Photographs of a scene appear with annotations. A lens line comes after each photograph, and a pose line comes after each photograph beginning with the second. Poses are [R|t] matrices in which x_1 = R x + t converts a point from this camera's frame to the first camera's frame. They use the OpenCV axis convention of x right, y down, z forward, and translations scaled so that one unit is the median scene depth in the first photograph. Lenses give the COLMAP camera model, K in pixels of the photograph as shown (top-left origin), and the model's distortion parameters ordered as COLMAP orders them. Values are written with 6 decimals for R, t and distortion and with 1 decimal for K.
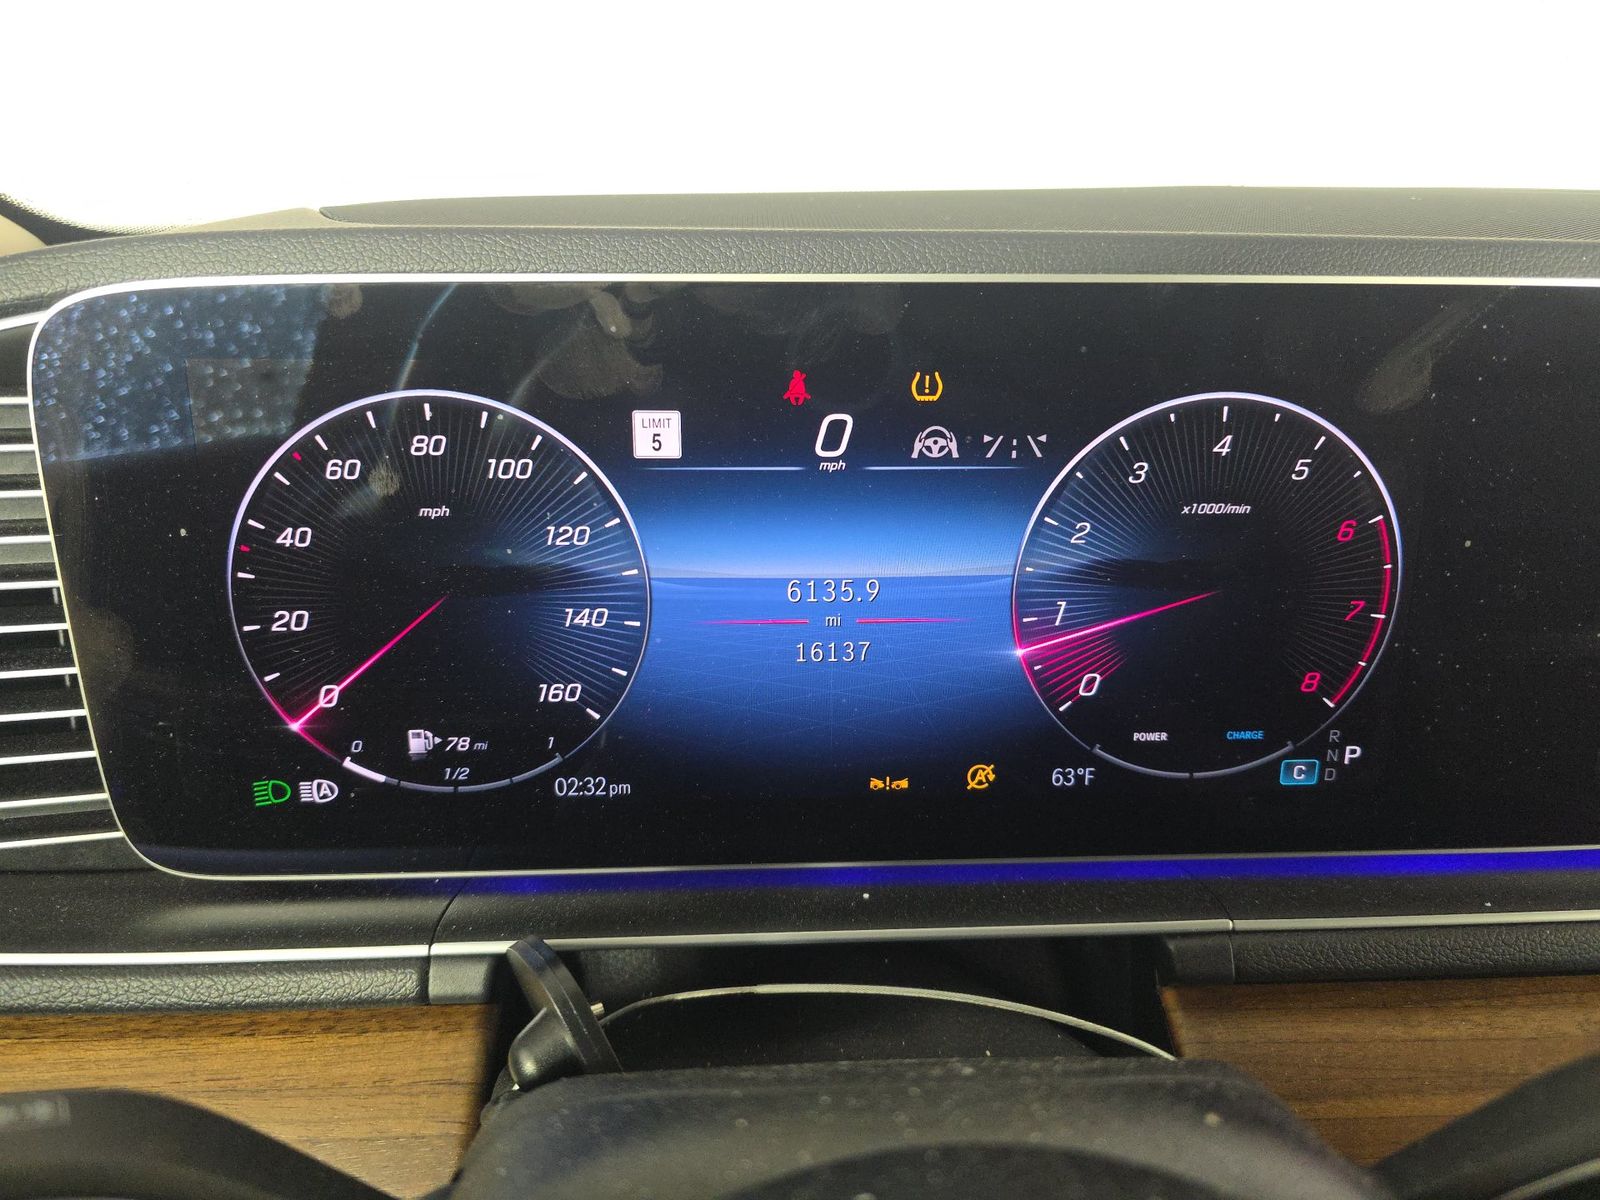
lens RADIAL K [[1077.5, 0, 809.1], [0, 1077.5, 594.5], [0, 0, 1]] dist [0.045866, -0.052725]
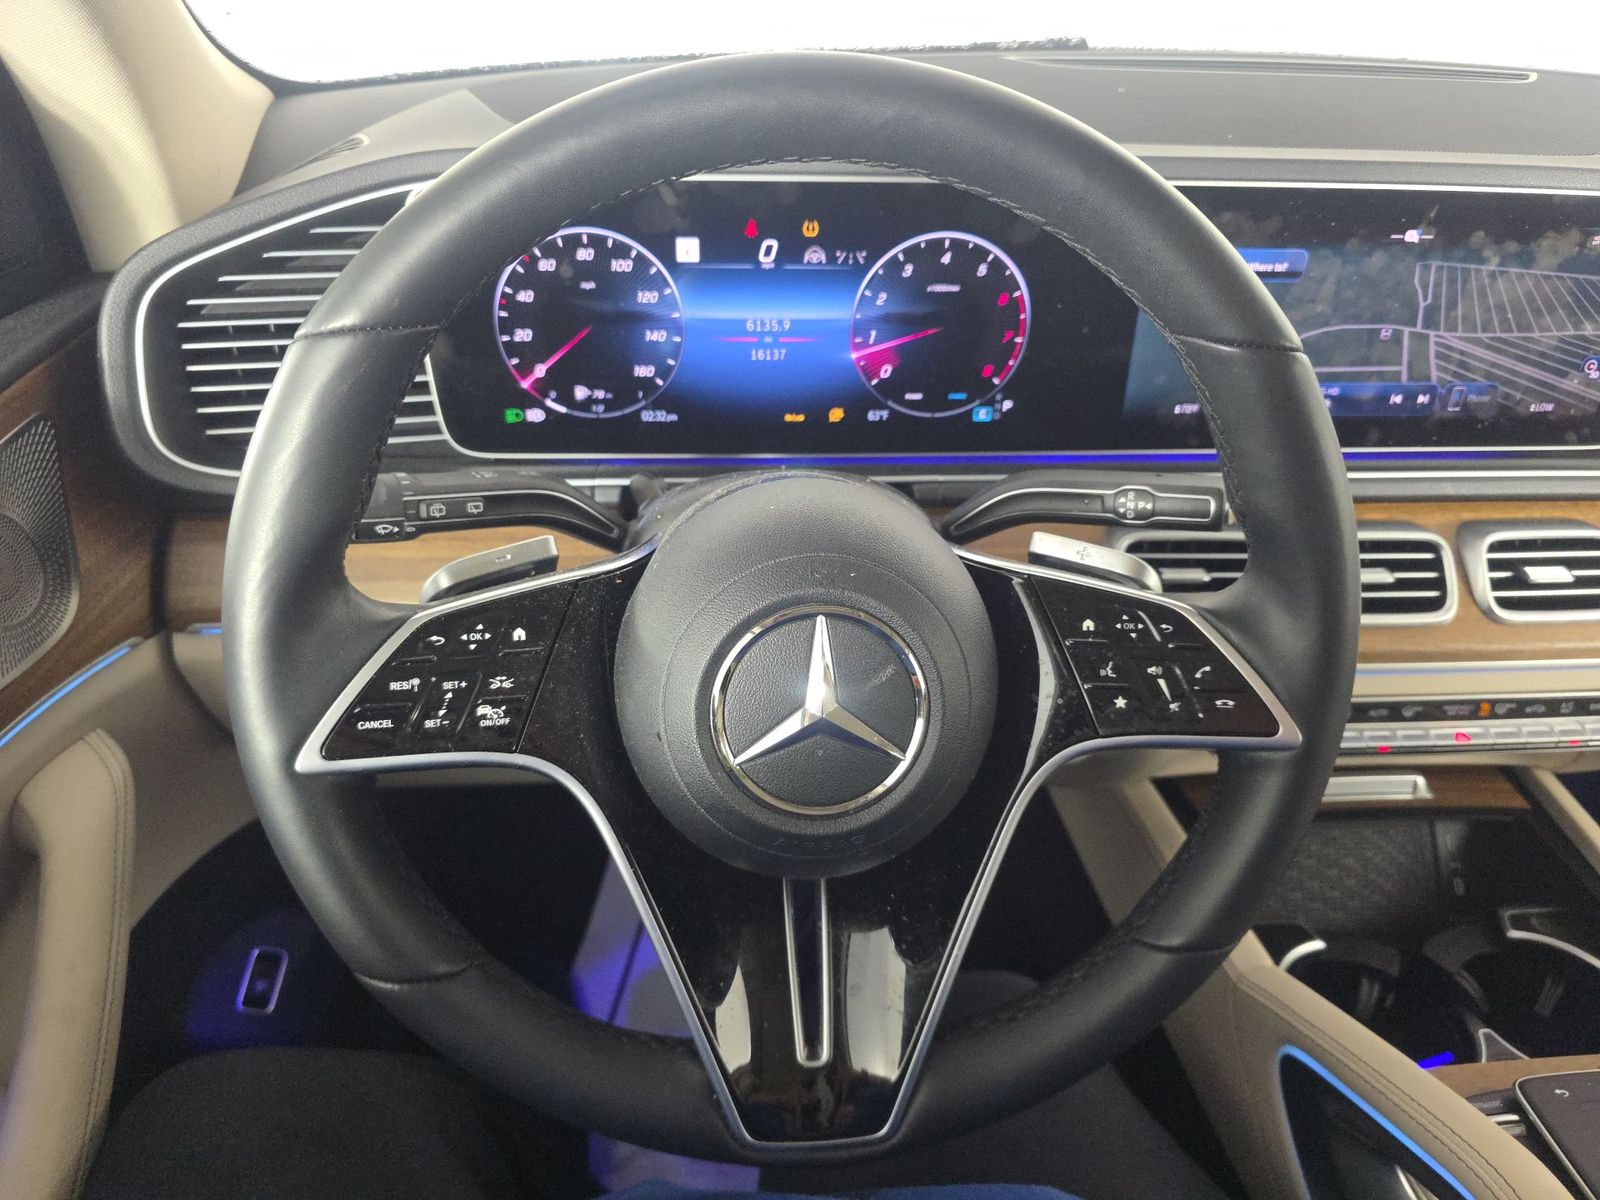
lens RADIAL K [[1077.5, 0, 833.6], [0, 1077.5, 611.1], [0, 0, 1]] dist [0.045866, -0.052725]
pose [[0.997296, -0.006443, 0.073208, -0.009892], [-0.012194, 0.967834, 0.251295, 0.005507], [-0.072472, -0.251508, 0.965138, -1.283238]]
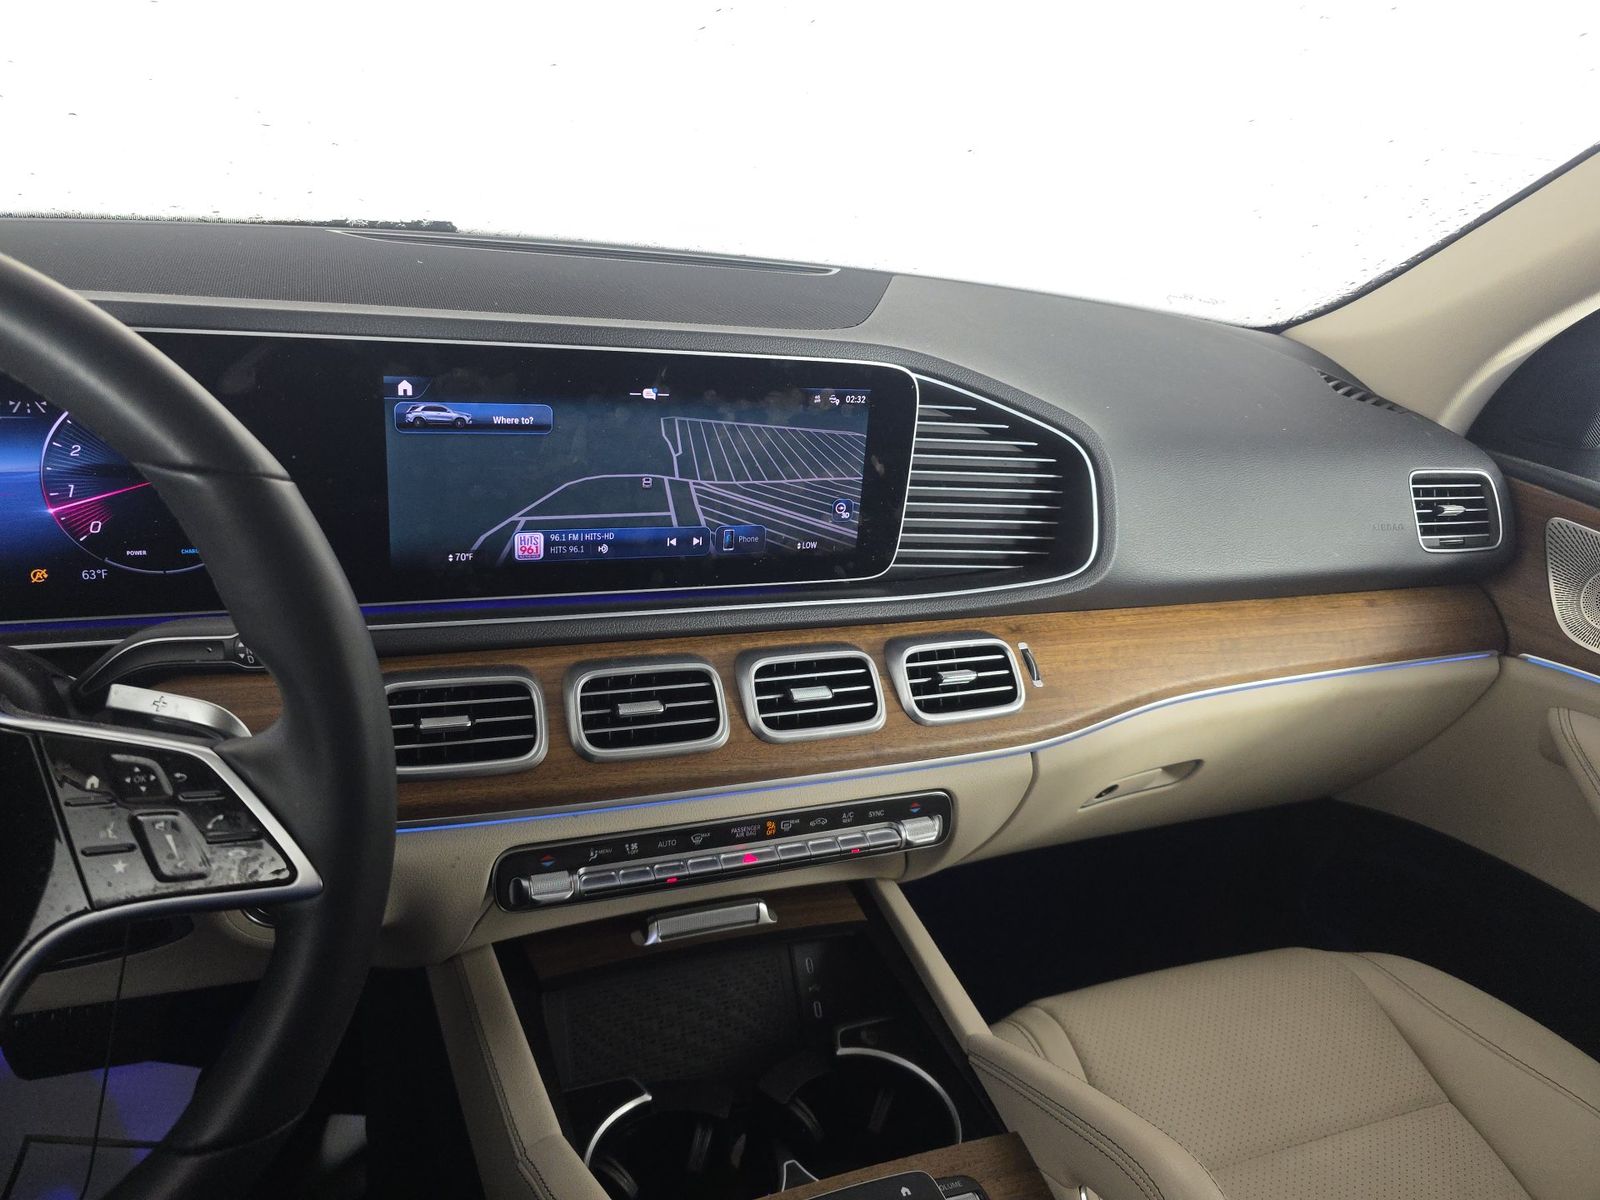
lens RADIAL K [[1077.5, 0, 810.0], [0, 1077.5, 589.0], [0, 0, 1]] dist [0.045866, -0.052725]
pose [[0.929222, -0.038475, 0.367513, 0.777891], [0.012025, 0.997187, 0.073990, 0.068043], [-0.369326, -0.064333, 0.927071, -1.425323]]
